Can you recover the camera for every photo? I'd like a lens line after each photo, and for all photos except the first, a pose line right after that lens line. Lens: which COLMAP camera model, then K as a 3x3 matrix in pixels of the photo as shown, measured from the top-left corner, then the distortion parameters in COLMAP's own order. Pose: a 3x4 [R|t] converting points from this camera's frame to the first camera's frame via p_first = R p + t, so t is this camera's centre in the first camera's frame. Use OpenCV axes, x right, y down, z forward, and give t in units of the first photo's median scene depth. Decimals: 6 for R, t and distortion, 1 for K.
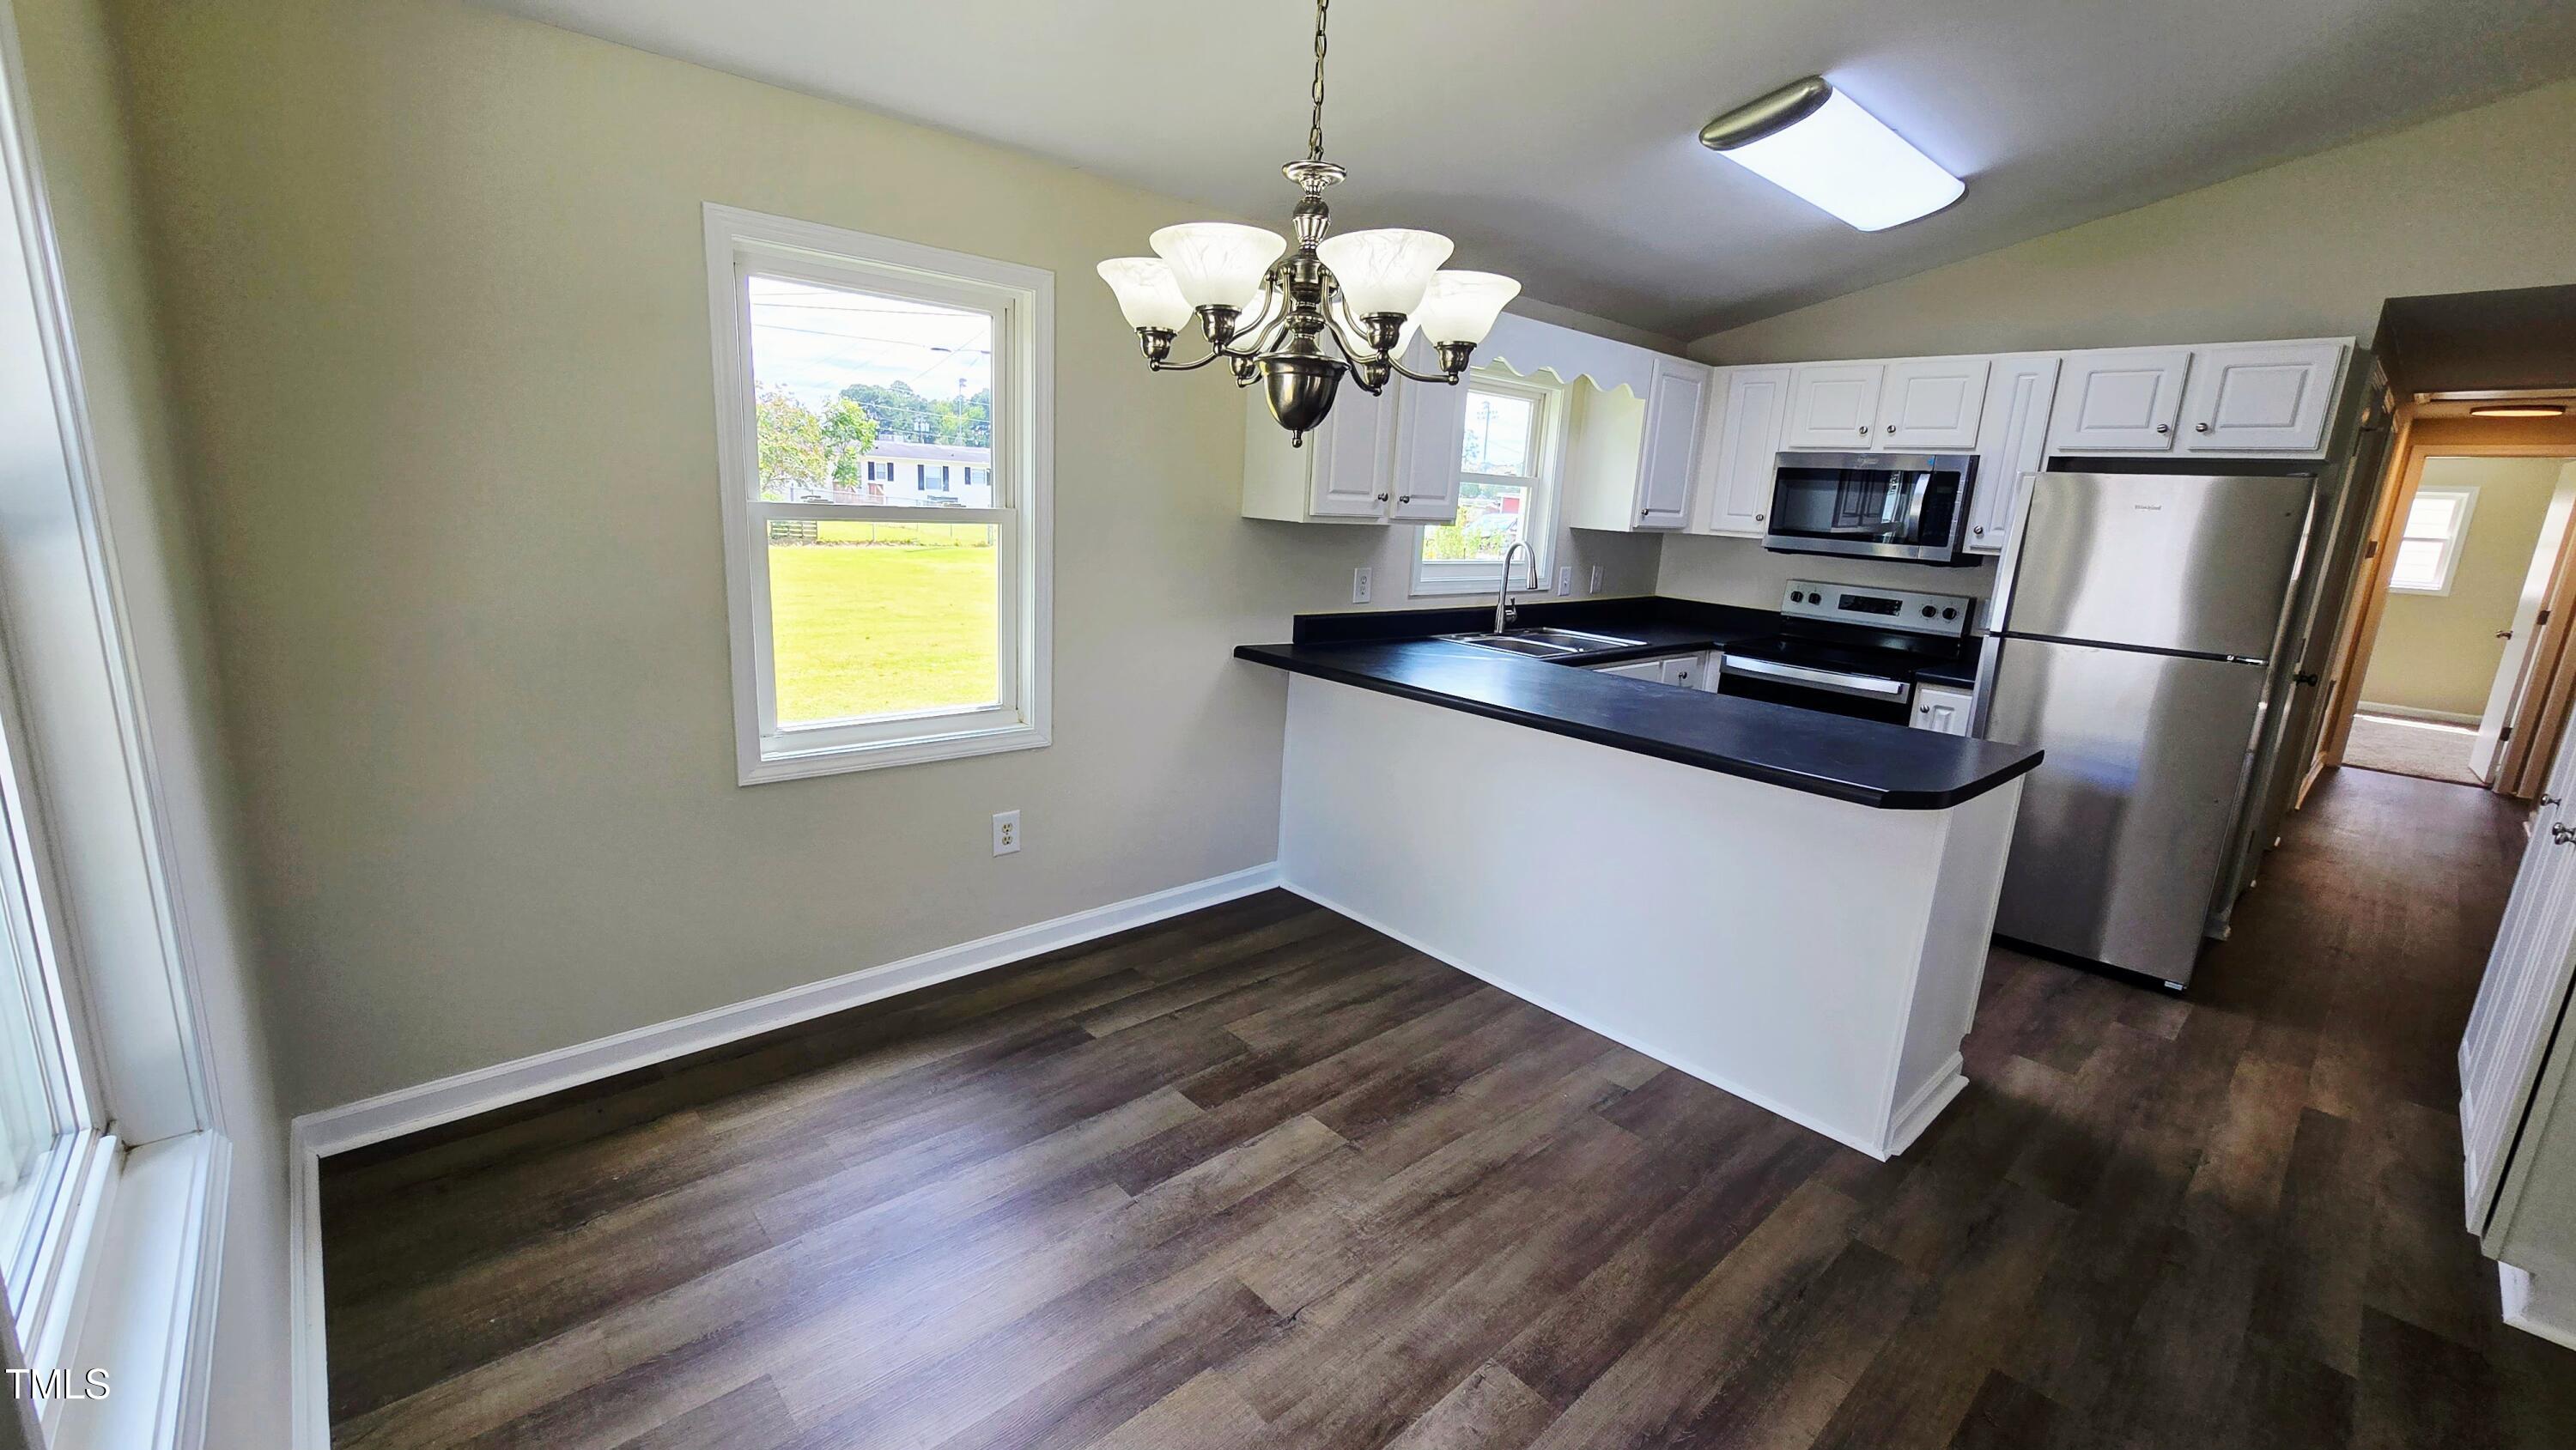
lens RADIAL K [[1048.9, 0, 1290.8], [0, 1048.9, 728.2], [0, 0, 1]] dist [-0.004955, 0.000542]
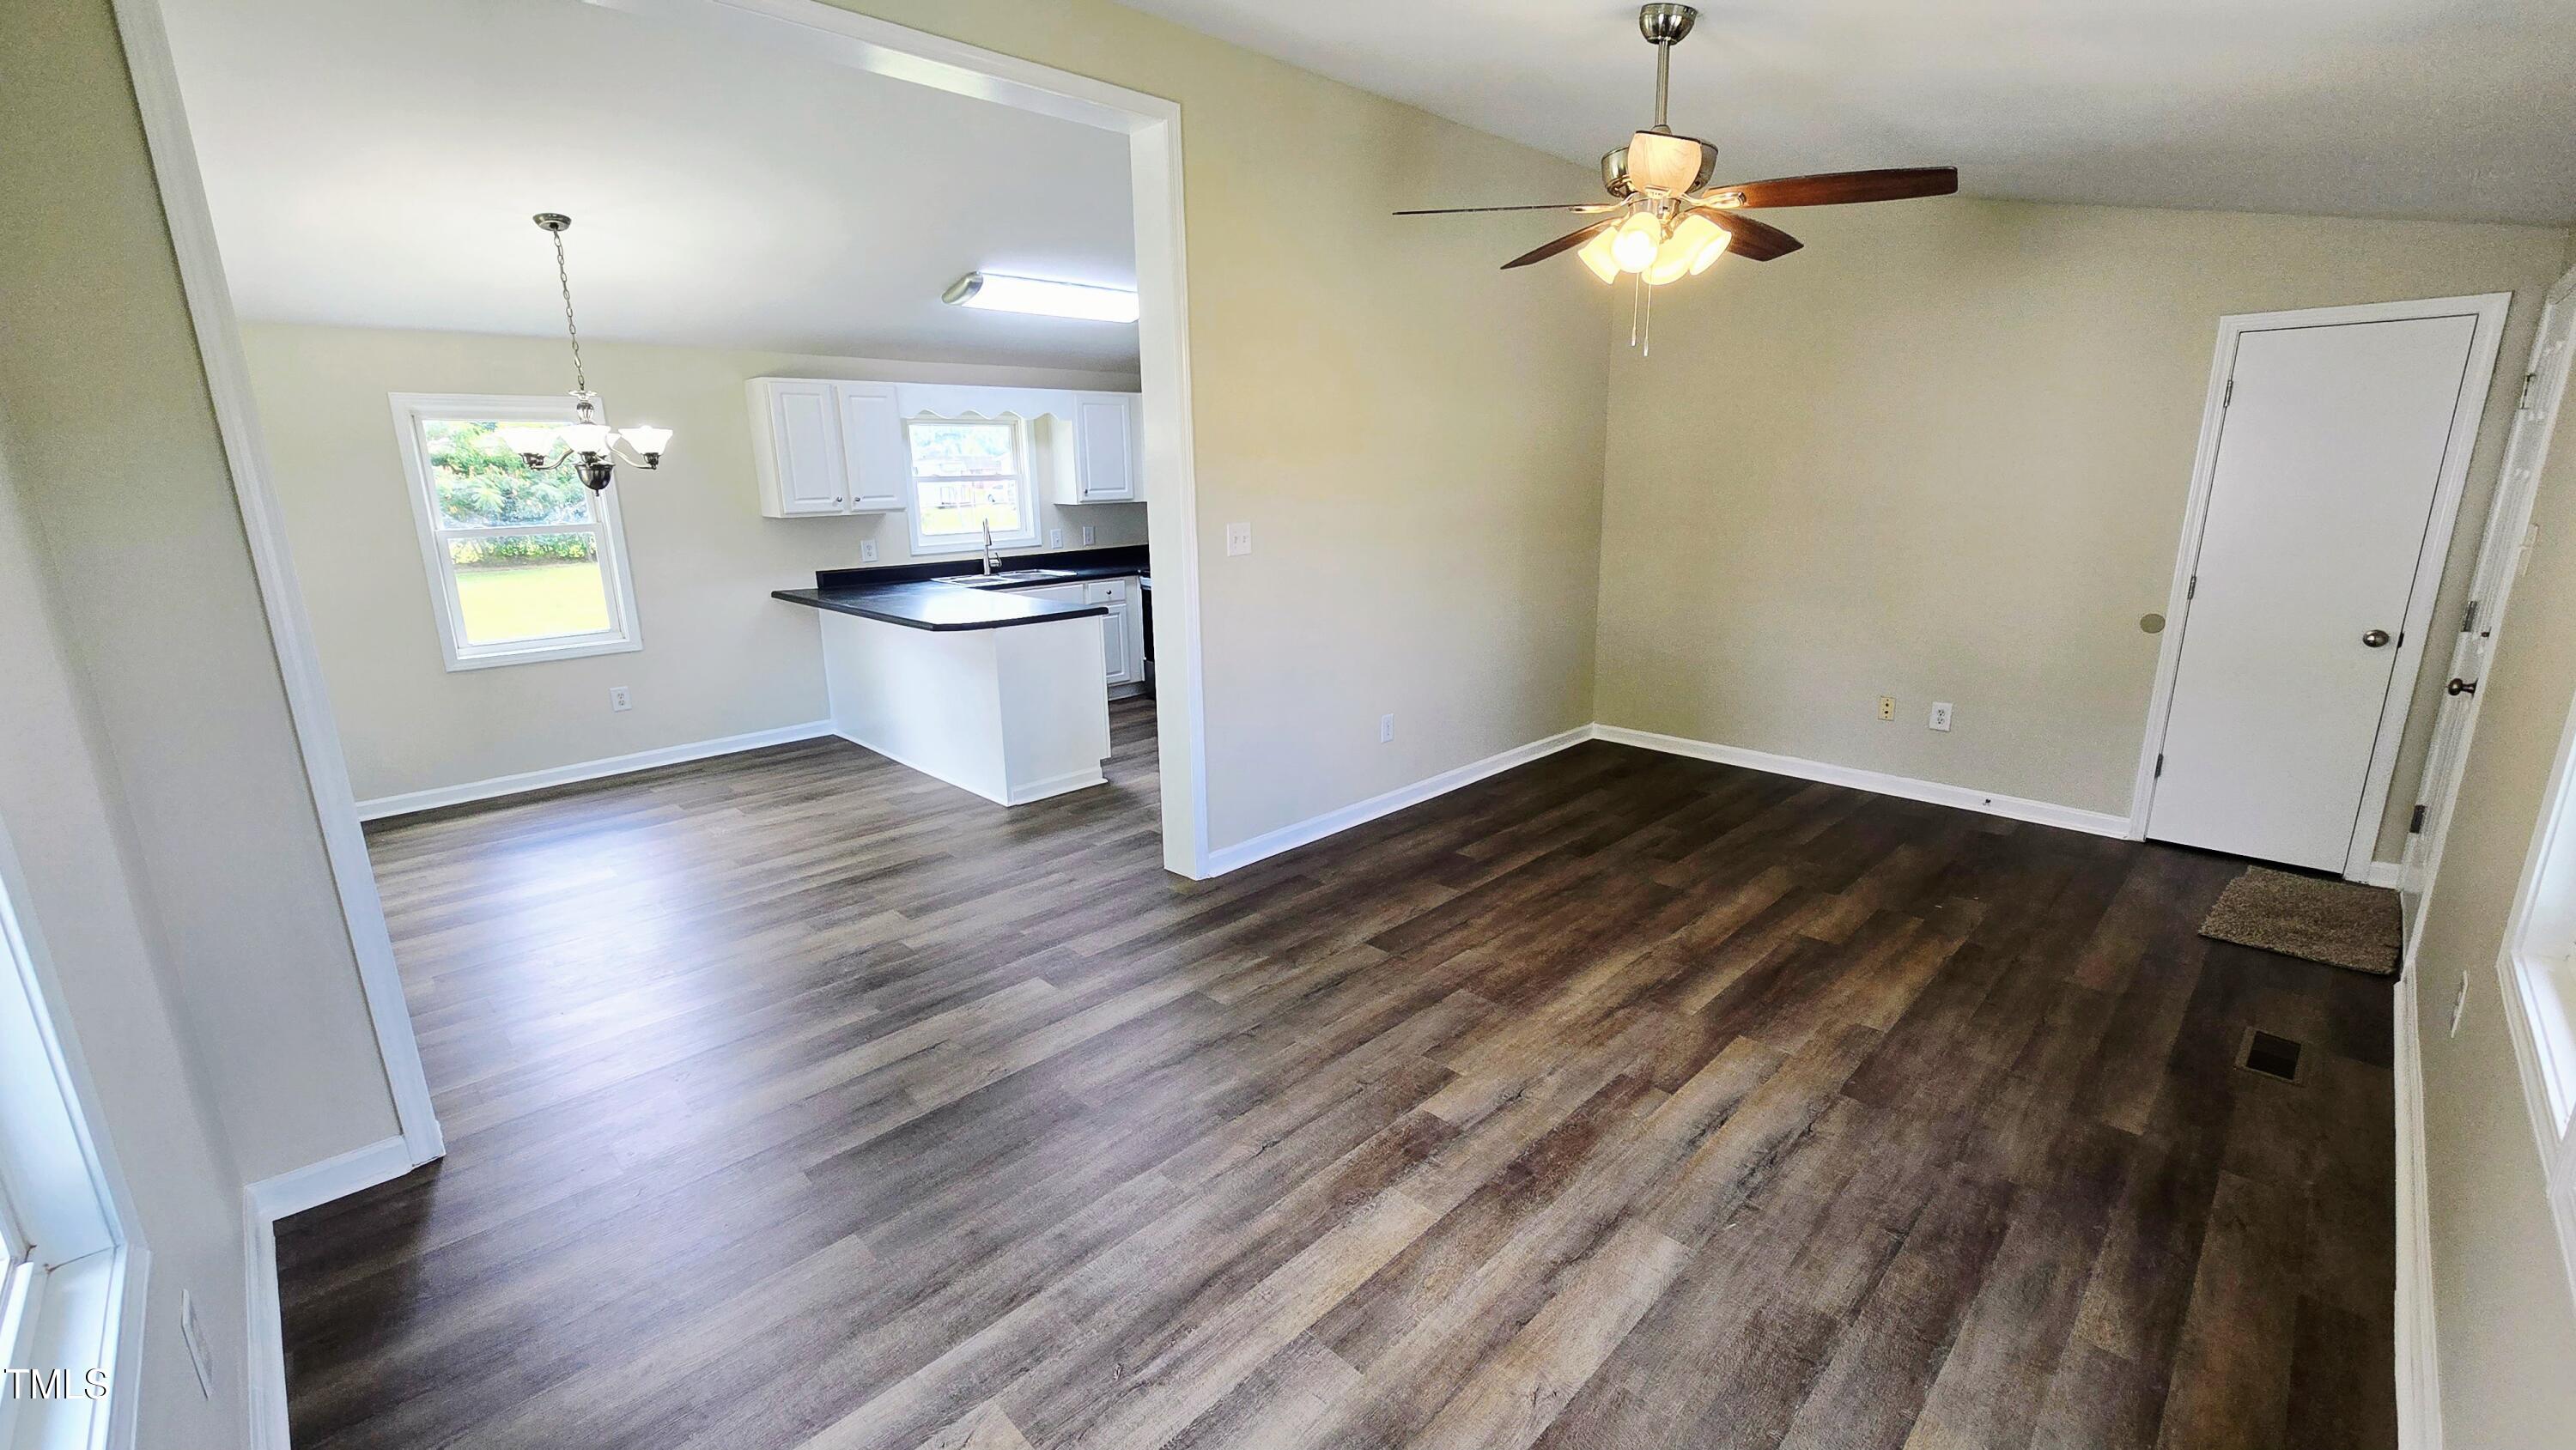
lens RADIAL K [[1048.9, 0, 1290.8], [0, 1048.9, 728.2], [0, 0, 1]] dist [-0.004955, 0.000542]
pose [[0.997017, -0.074642, 0.019662, 0.951307], [0.074071, 0.996851, 0.028326, 0.205855], [-0.021715, -0.026786, 0.999405, -0.958707]]
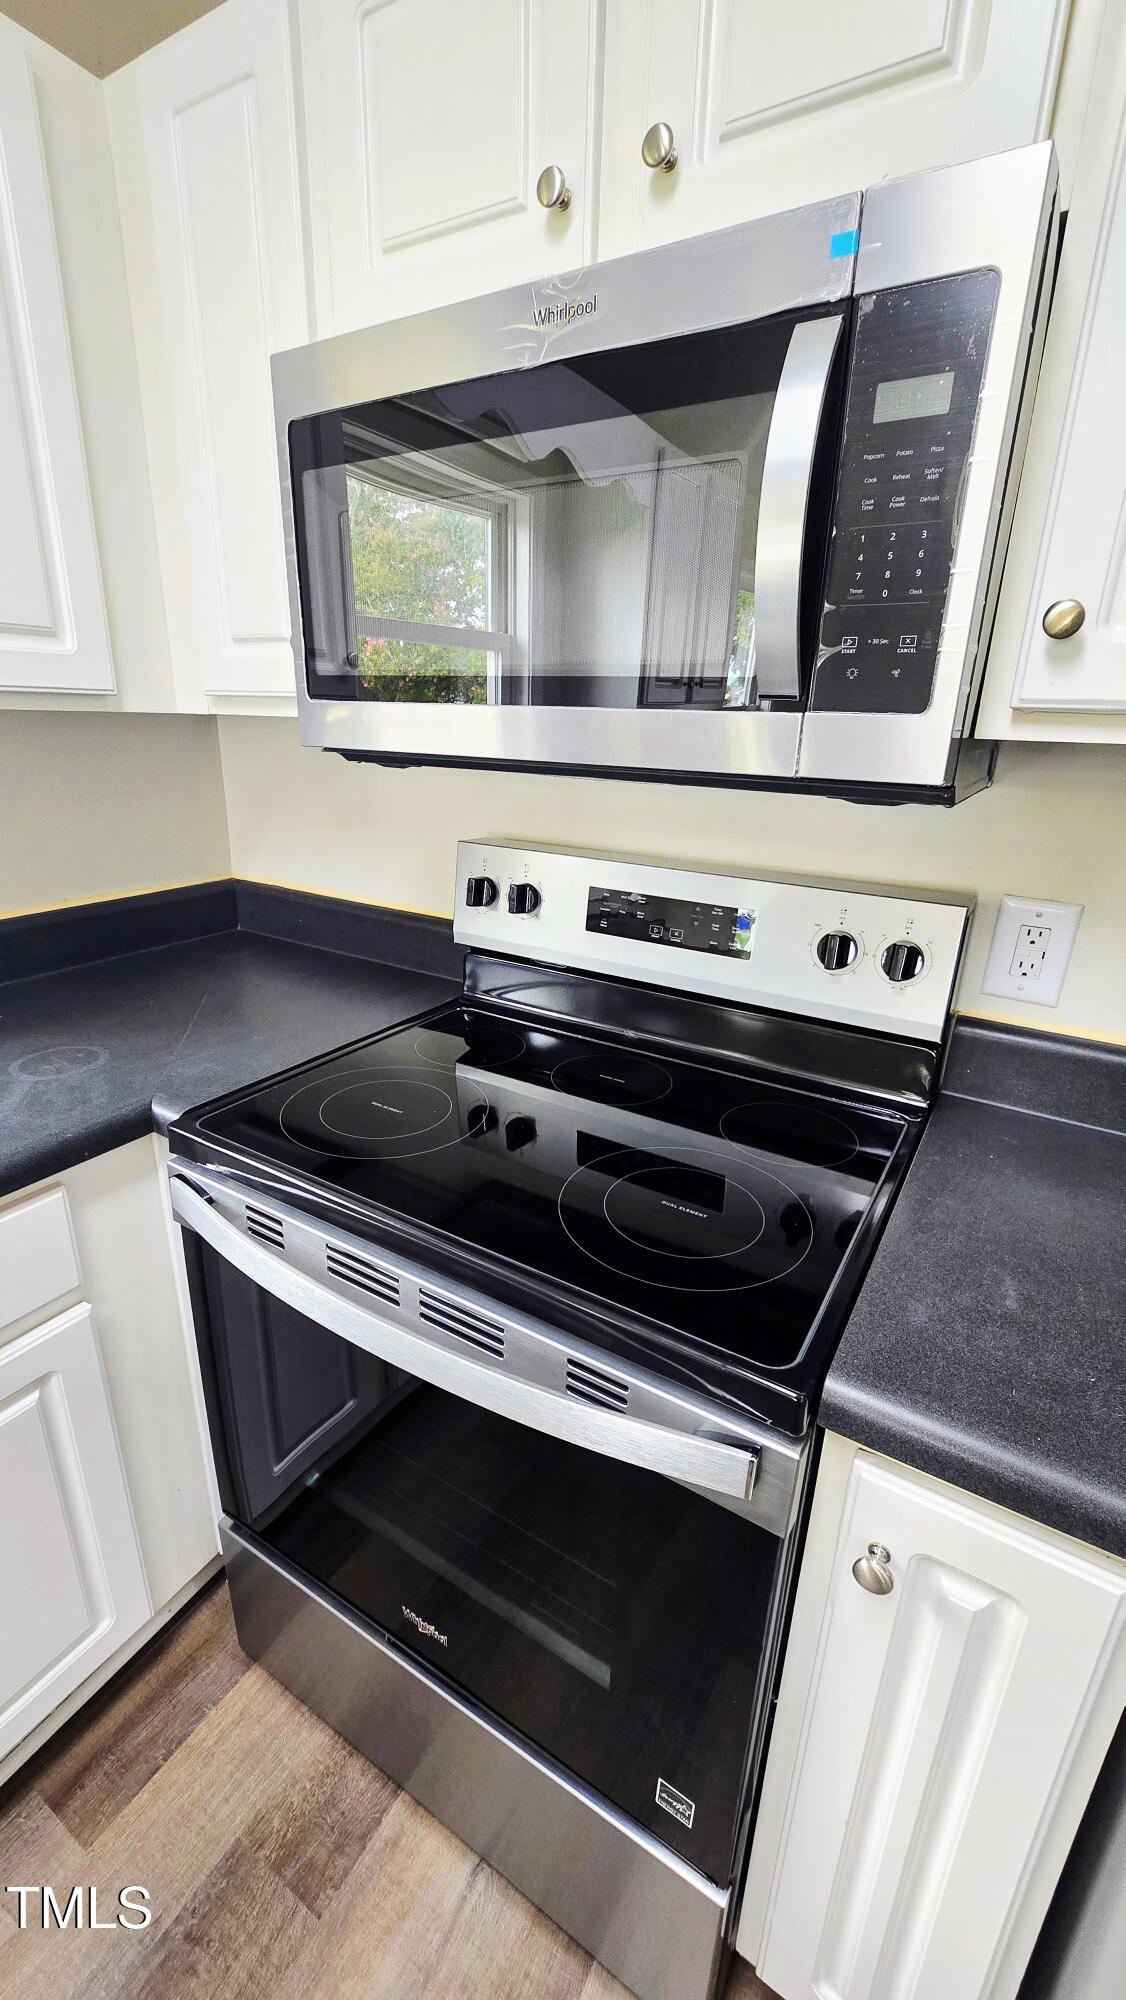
lens RADIAL K [[814.5, 0, 558.9], [0, 814.5, 1009.2], [0, 0, 1]] dist [-0.004955, 0.000542]
pose [[0.960137, -0.114989, 0.254784, 0.743389], [0.082593, 0.987477, 0.134418, -0.208196], [-0.267050, -0.108016, 0.957610, 1.253557]]
